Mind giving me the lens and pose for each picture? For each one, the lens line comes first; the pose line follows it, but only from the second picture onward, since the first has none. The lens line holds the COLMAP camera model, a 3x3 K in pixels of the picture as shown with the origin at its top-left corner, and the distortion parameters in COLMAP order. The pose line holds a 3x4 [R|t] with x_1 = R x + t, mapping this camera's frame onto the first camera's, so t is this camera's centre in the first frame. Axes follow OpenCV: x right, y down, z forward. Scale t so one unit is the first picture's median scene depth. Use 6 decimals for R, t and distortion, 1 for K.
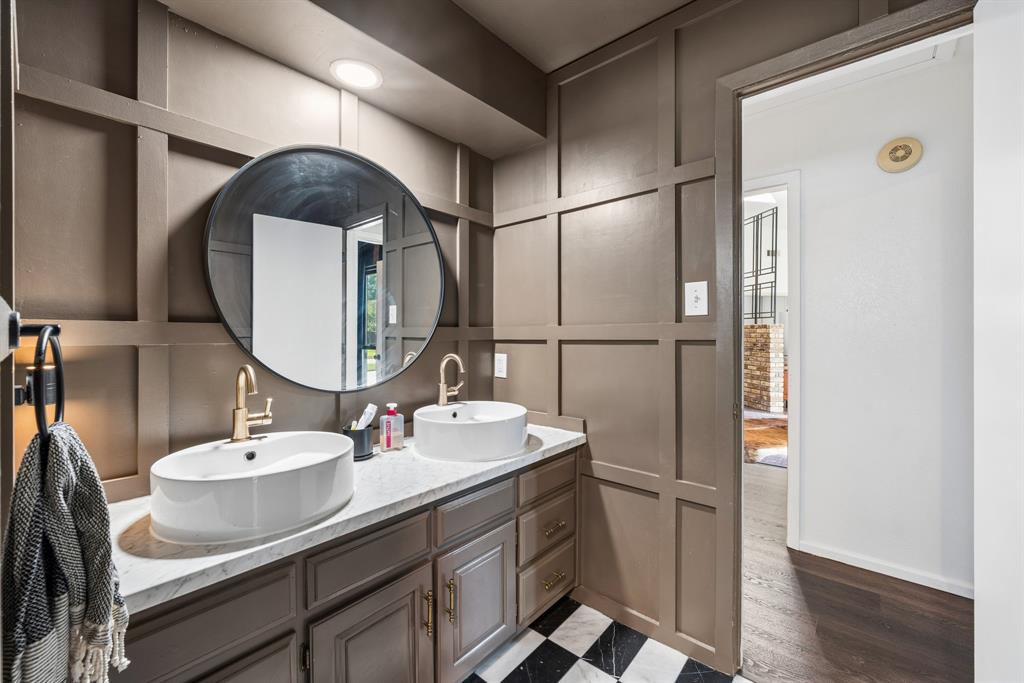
lens RADIAL K [[414.7, 0, 514.8], [0, 414.7, 335.1], [0, 0, 1]] dist [-0.000801, -0.000082]
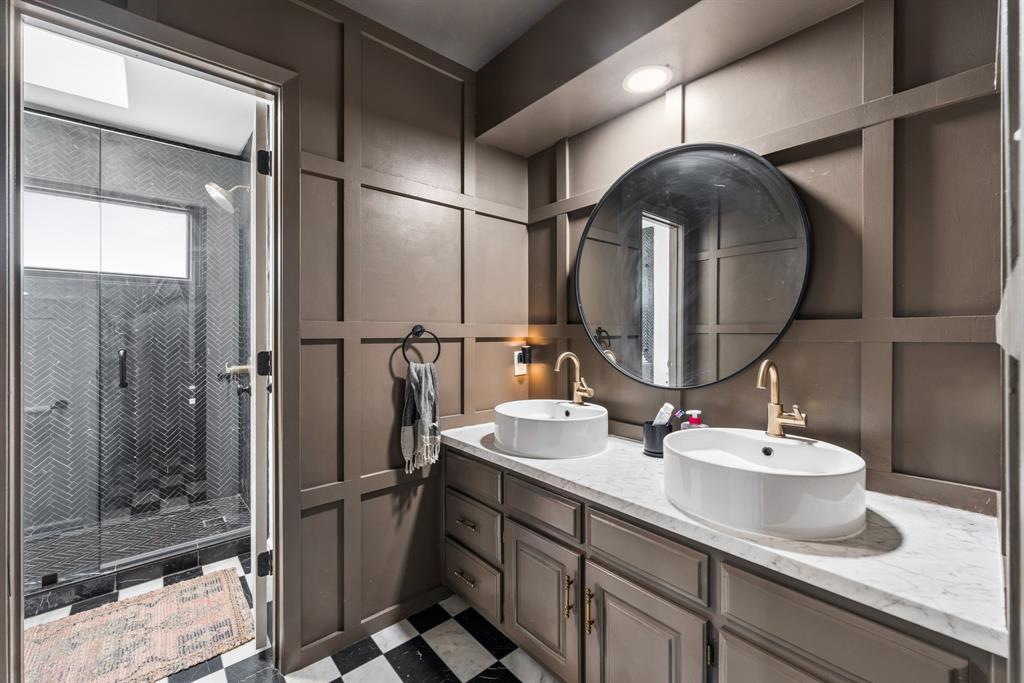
lens RADIAL K [[414.7, 0, 514.8], [0, 414.7, 335.1], [0, 0, 1]] dist [-0.000801, -0.000082]
pose [[-0.142282, 0.010735, -0.989768, 0.727522], [-0.000971, 0.999939, 0.010985, -0.004499], [0.989826, 0.002524, -0.142263, 0.864668]]
